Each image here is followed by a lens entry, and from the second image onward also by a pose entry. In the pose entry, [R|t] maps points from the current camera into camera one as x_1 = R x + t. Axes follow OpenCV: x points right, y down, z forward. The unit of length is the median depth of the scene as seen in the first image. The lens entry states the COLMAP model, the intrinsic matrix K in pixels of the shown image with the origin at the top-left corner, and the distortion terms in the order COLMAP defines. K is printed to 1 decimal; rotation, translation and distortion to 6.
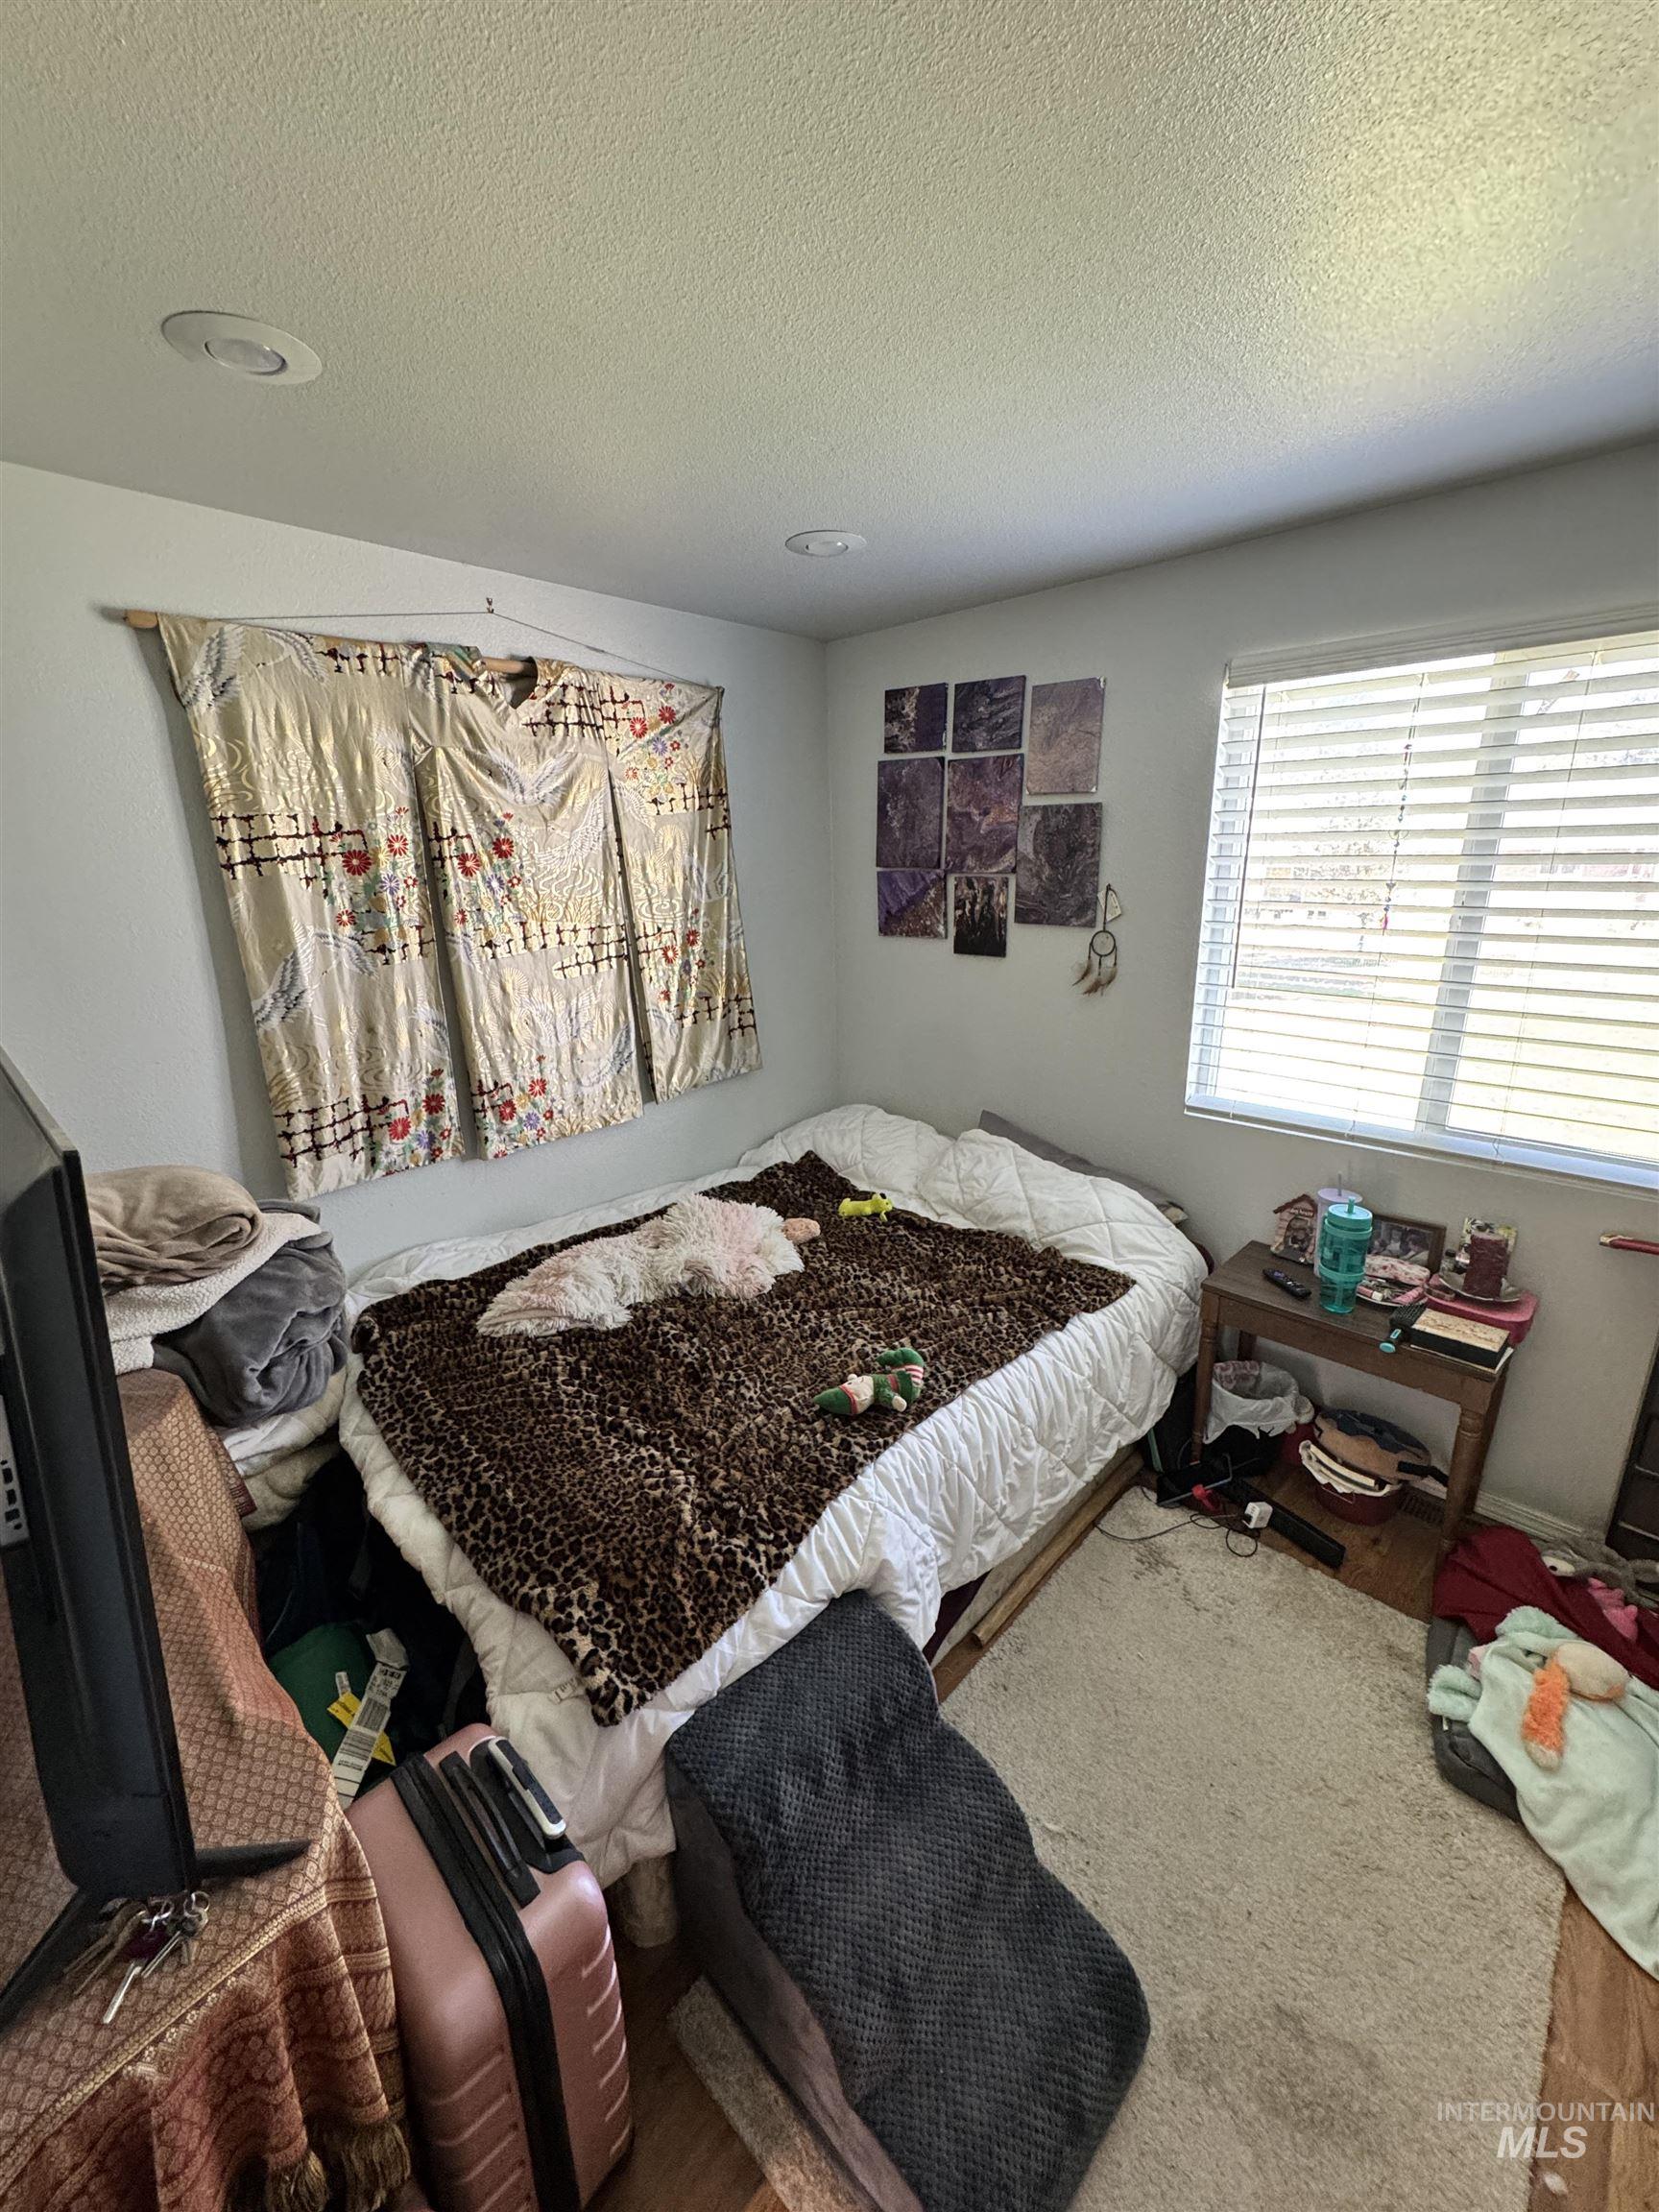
lens RADIAL K [[888.1, 0, 831.2], [0, 888.1, 1103.5], [0, 0, 1]] dist [-0.000829, 0.001121]
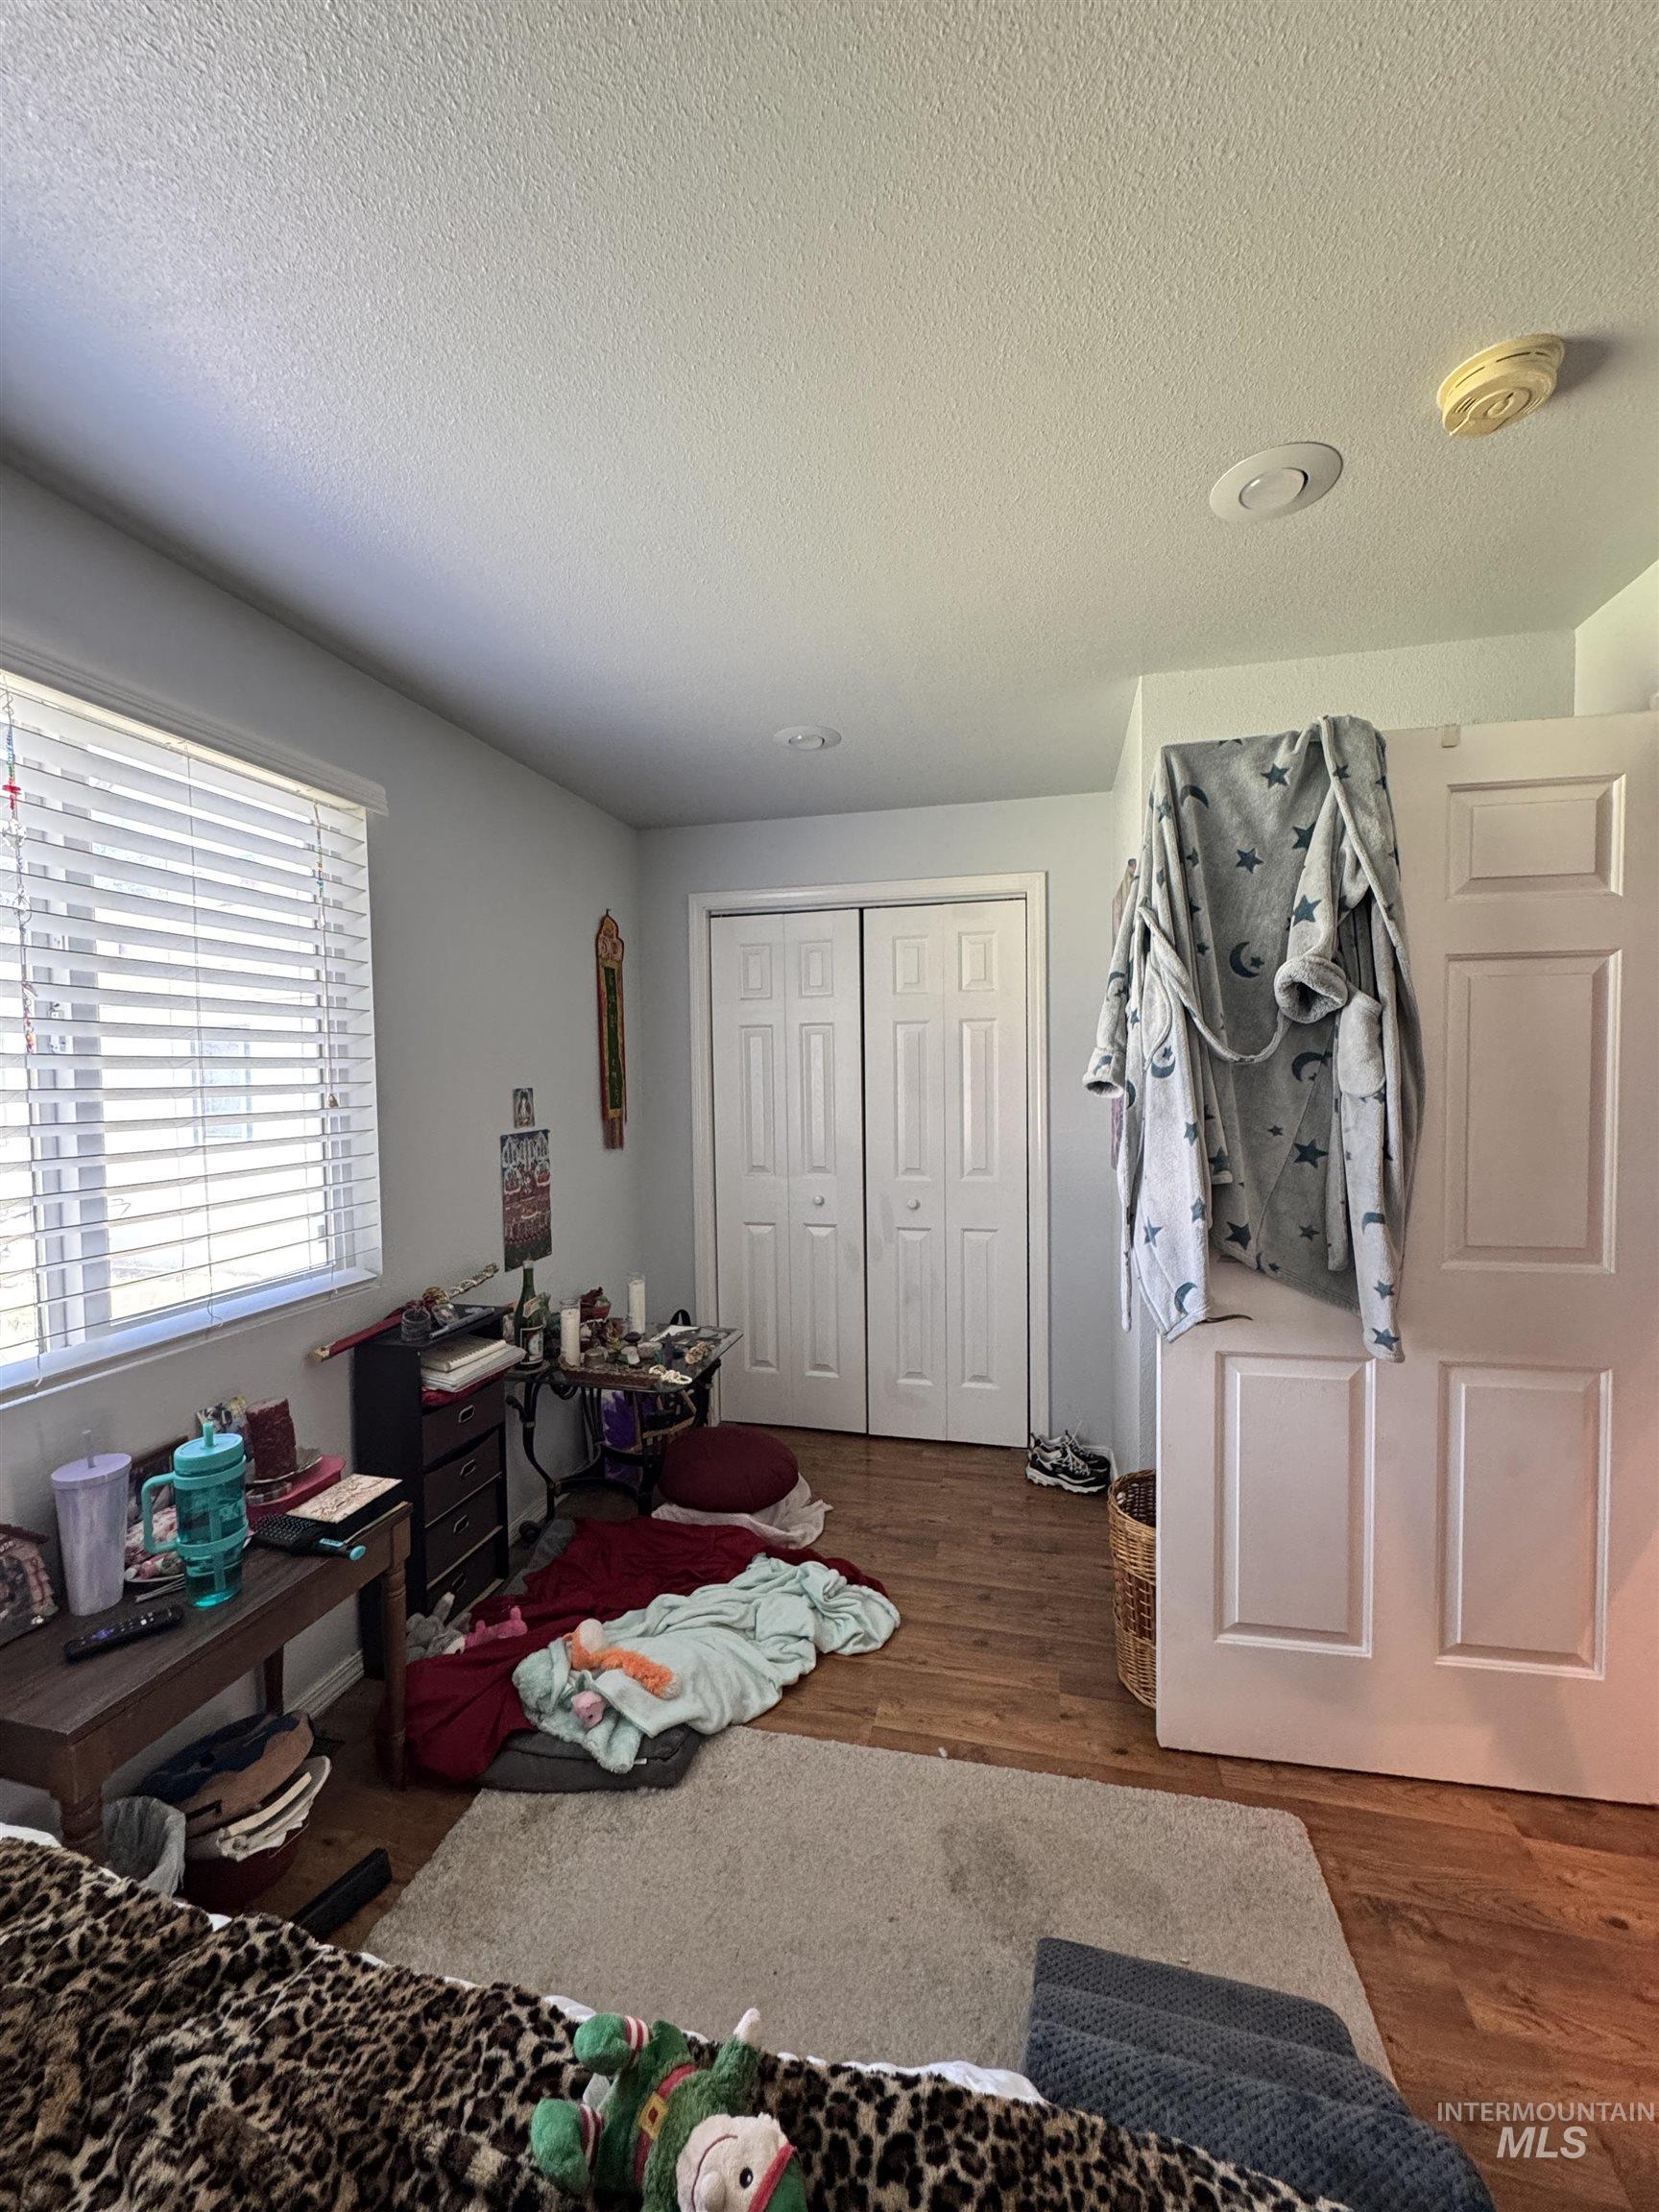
lens RADIAL K [[888.1, 0, 833.3], [0, 888.1, 1104.9], [0, 0, 1]] dist [-0.000829, 0.001121]
pose [[-0.514209, -0.011476, 0.857588, -0.246754], [0.245792, 0.955998, 0.160169, -0.120020], [-0.821691, 0.293149, -0.488762, 0.849827]]
